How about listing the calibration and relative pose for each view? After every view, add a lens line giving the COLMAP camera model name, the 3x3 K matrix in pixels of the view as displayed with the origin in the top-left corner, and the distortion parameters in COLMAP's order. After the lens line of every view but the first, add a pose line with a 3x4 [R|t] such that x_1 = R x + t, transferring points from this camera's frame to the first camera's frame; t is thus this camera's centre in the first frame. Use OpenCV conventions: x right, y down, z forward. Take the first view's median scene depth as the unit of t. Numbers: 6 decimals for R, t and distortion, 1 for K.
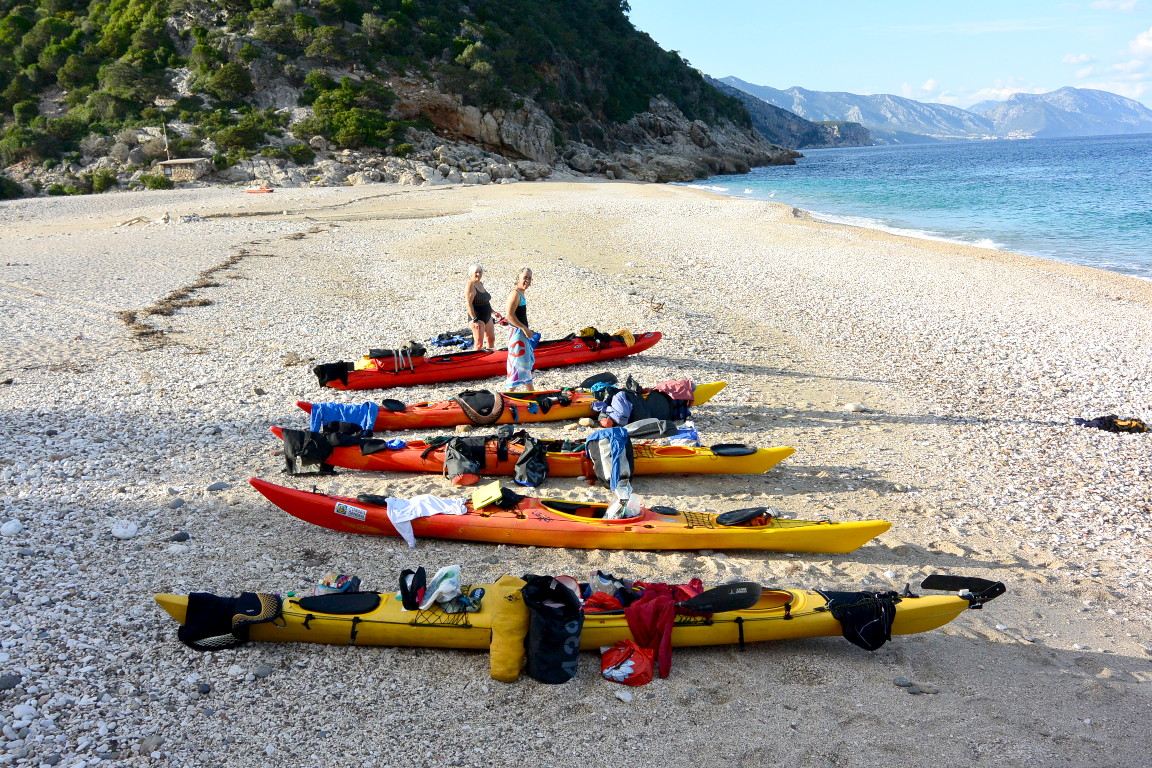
lens RADIAL K [[1072.6, 0, 575.9], [0, 1072.6, 384.9], [0, 0, 1]] dist [-0.016617, 0.000000]
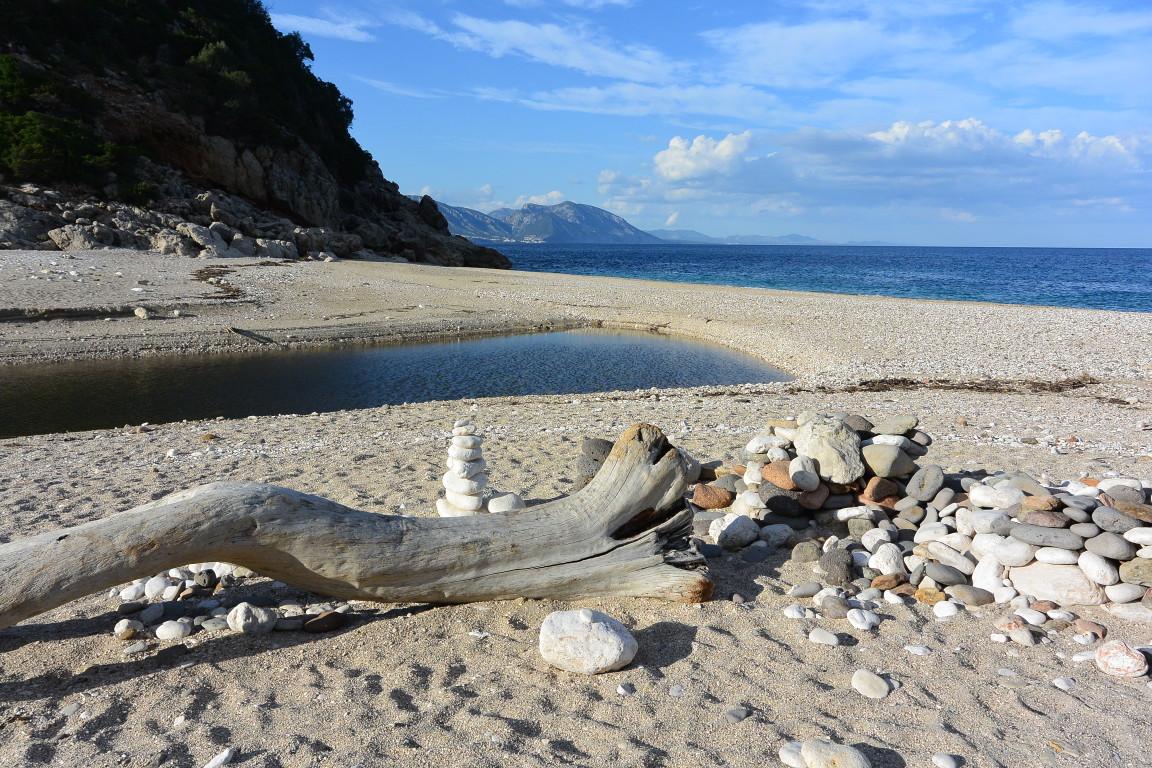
lens RADIAL K [[965.3, 0, 577.8], [0, 965.3, 383.0], [0, 0, 1]] dist [0.001024, 0.006782]
pose [[0.883323, -0.011571, 0.468623, -0.180250], [0.046272, 0.996965, -0.062602, -0.069158], [-0.466476, 0.076982, 0.881177, 0.407931]]
